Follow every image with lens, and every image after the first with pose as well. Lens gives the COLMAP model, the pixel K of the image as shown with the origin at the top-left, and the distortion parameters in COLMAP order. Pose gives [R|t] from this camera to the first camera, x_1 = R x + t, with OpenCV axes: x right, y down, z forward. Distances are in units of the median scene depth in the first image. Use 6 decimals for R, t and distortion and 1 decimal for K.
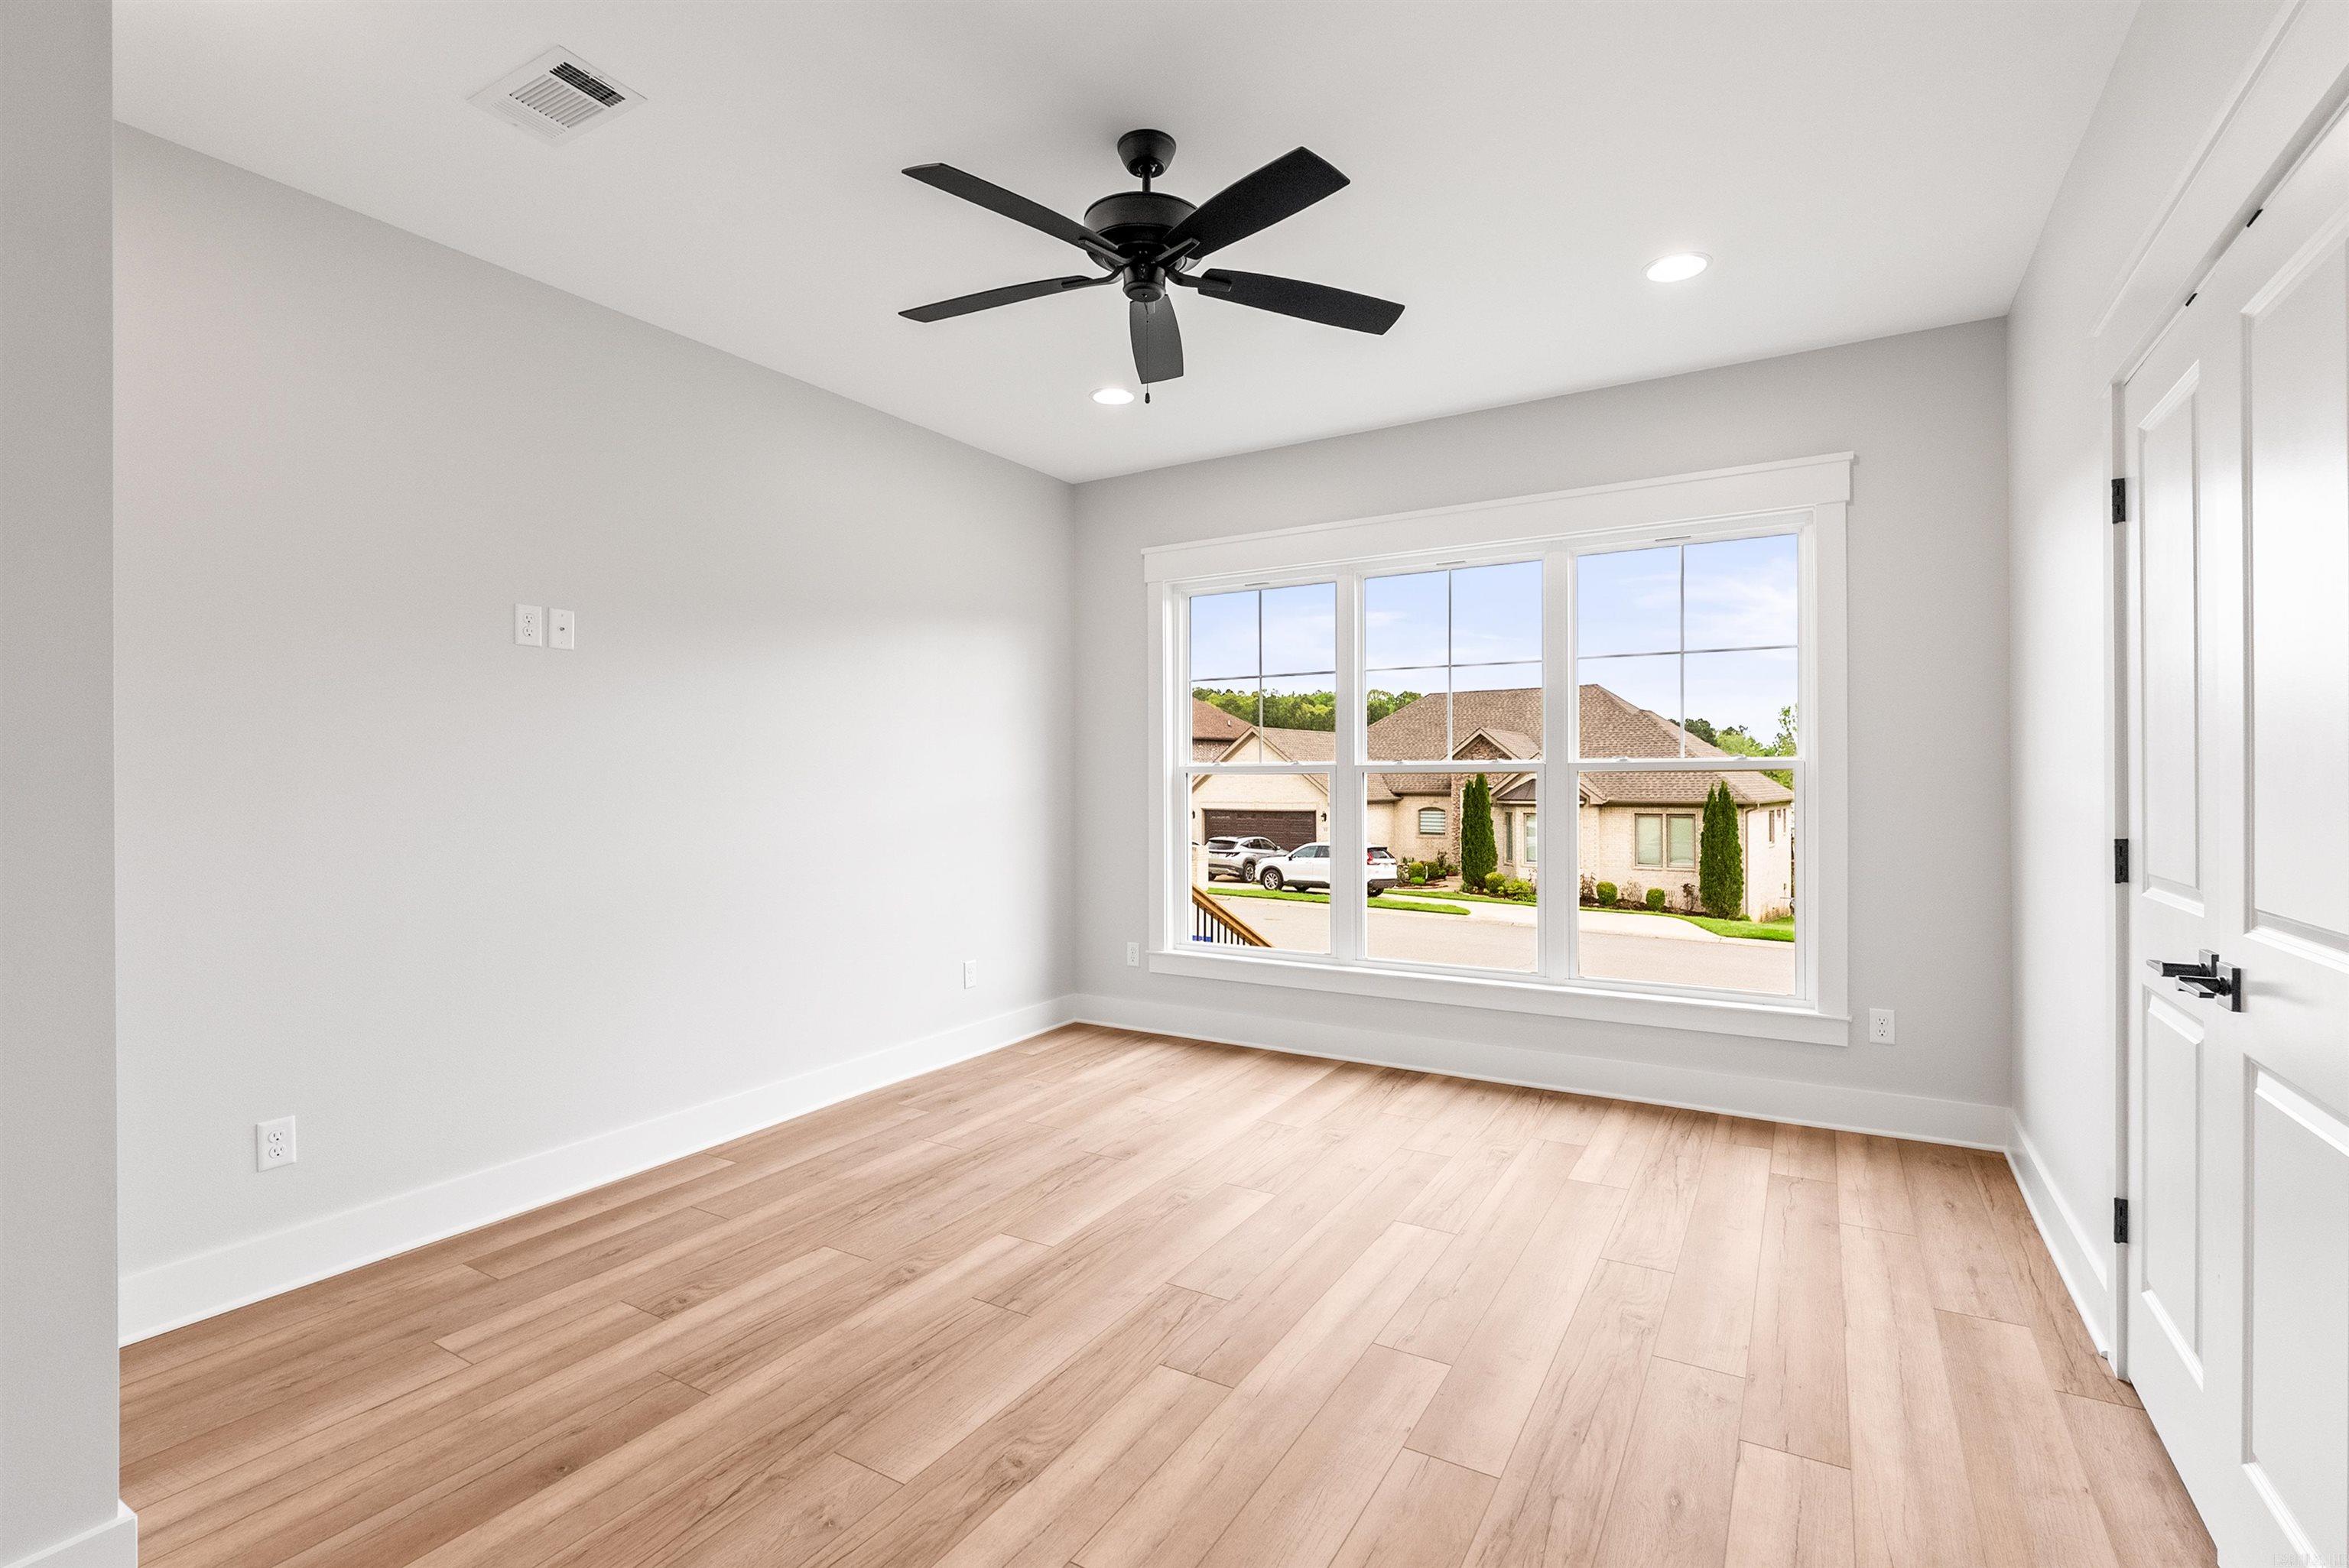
lens RADIAL K [[1070.7, 0, 1171.2], [0, 1070.7, 779.5], [0, 0, 1]] dist [-0.004671, -0.000304]
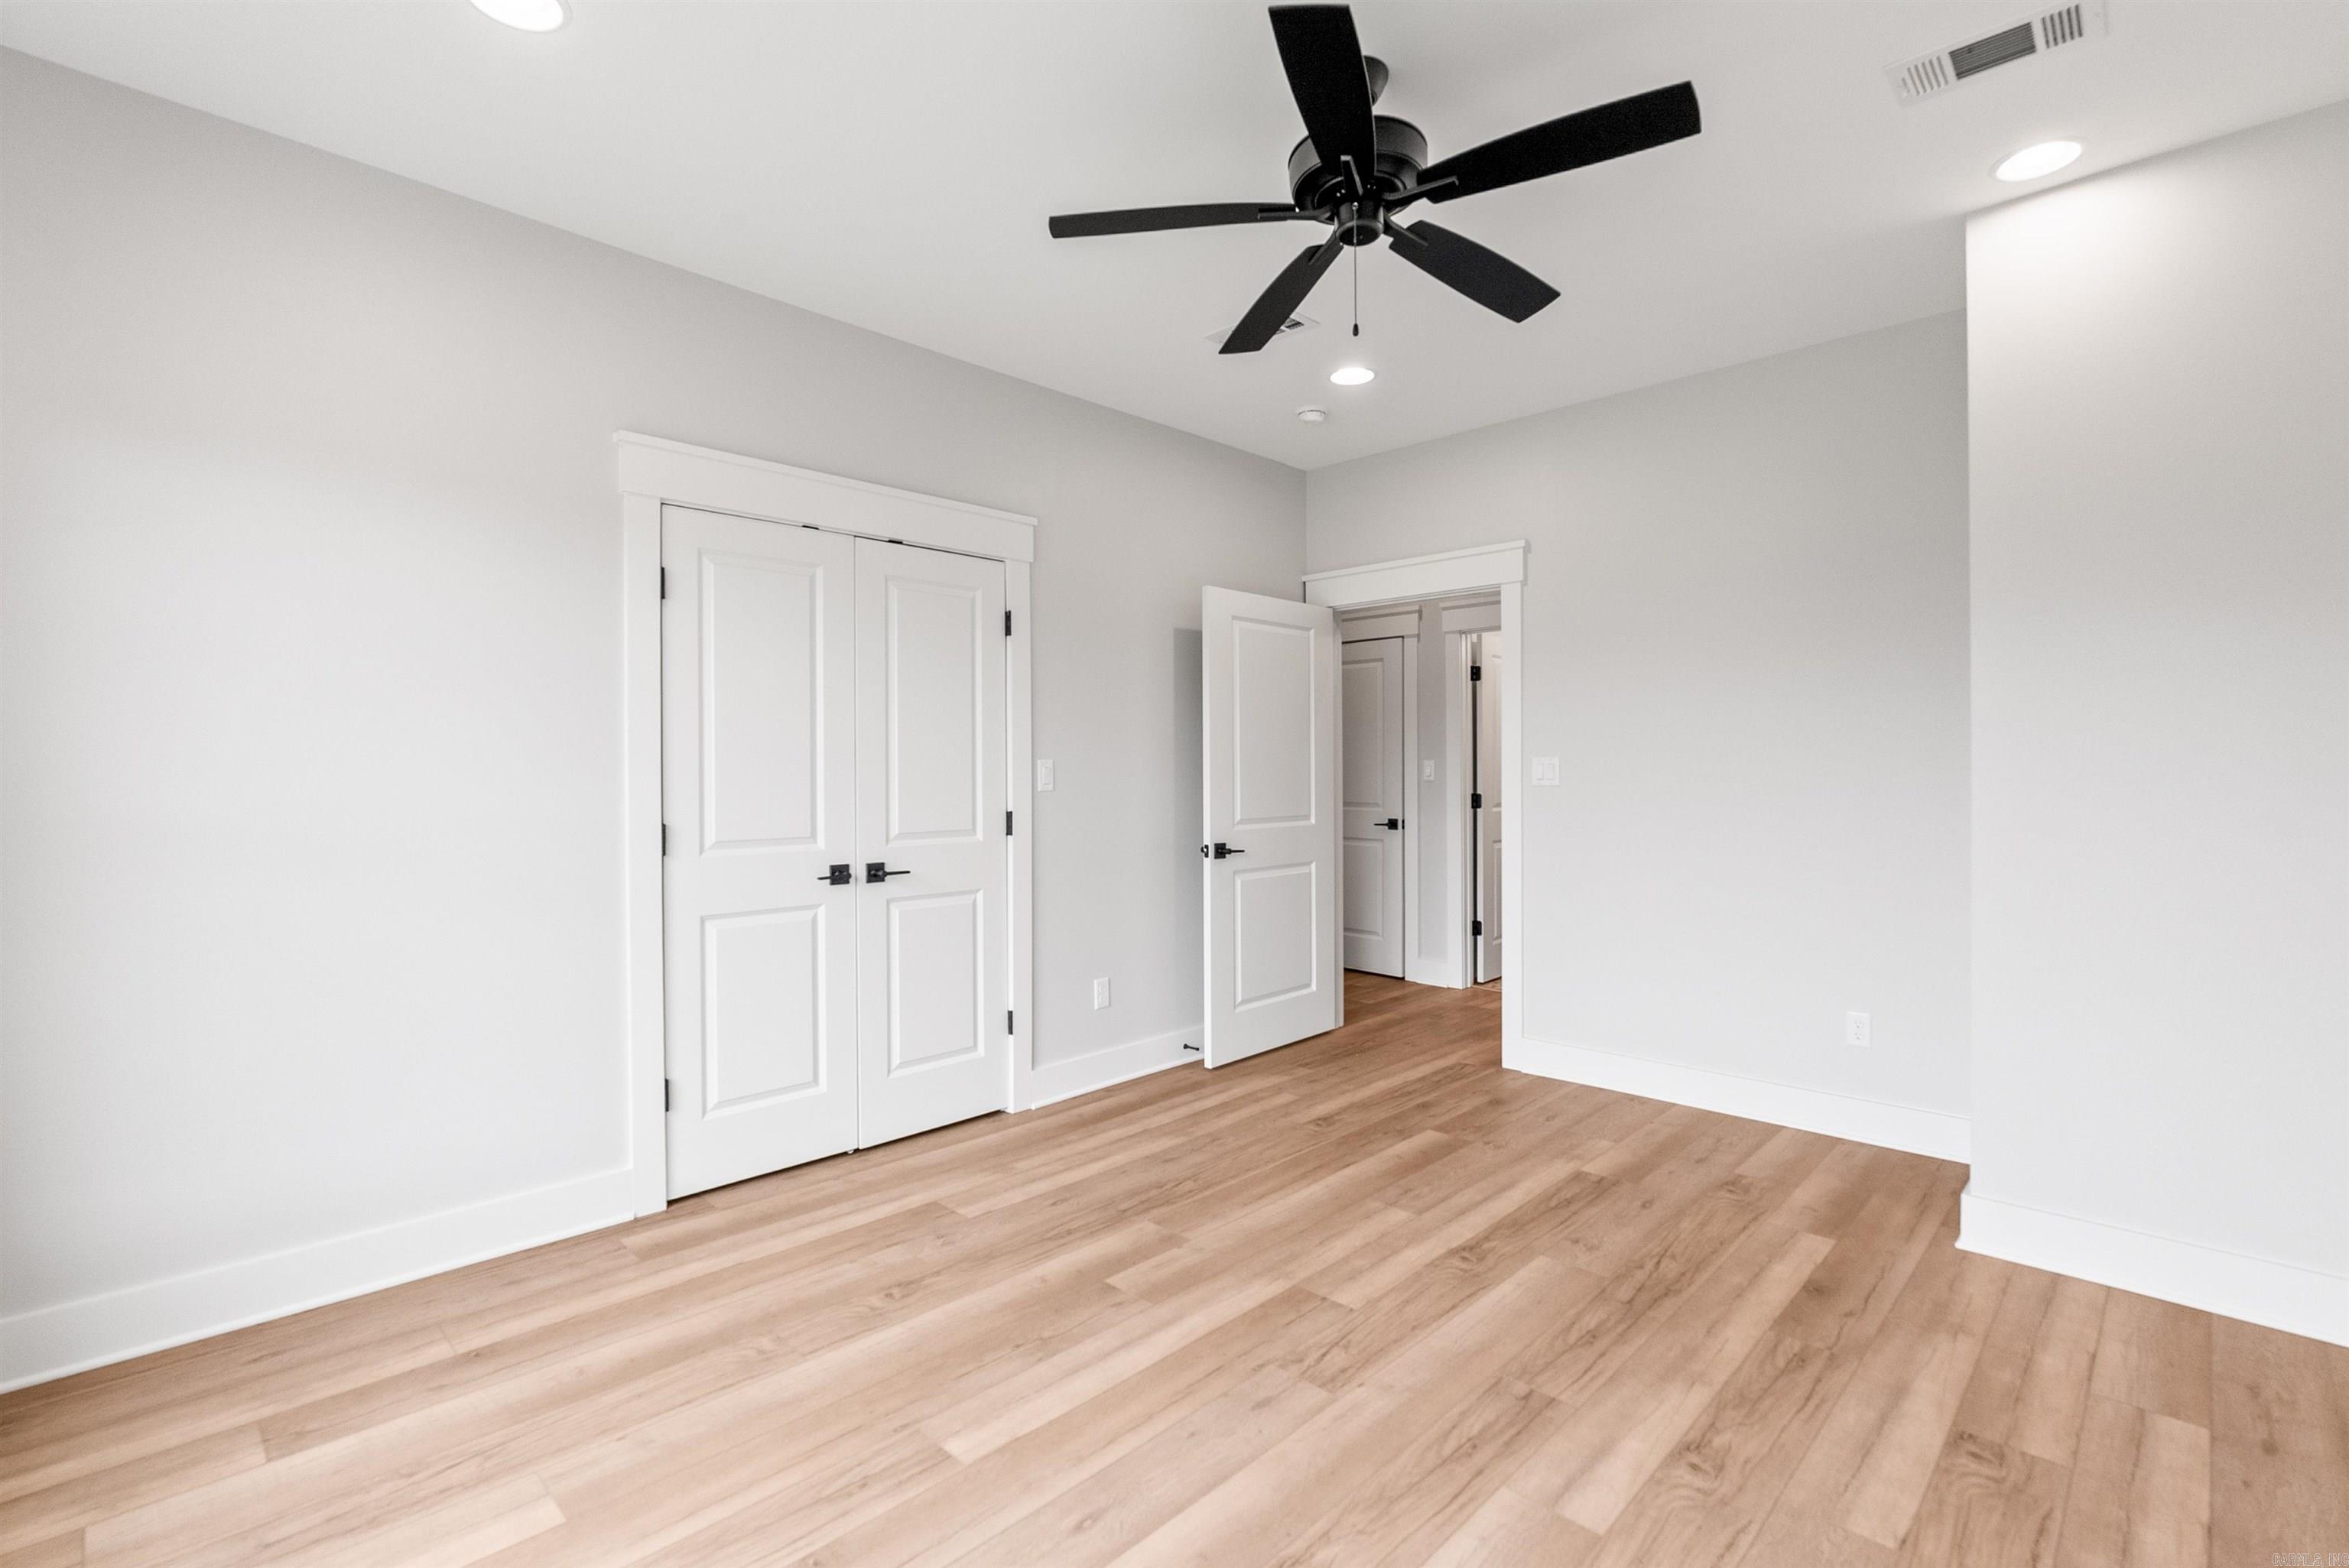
lens RADIAL K [[1083.3, 0, 1182.9], [0, 1083.3, 781.8], [0, 0, 1]] dist [-0.003793, -0.000249]
pose [[-0.975226, 0.003328, 0.221188, -0.076316], [0.006273, 0.999901, 0.012612, -0.010208], [-0.221124, 0.013687, -0.975150, 1.912276]]
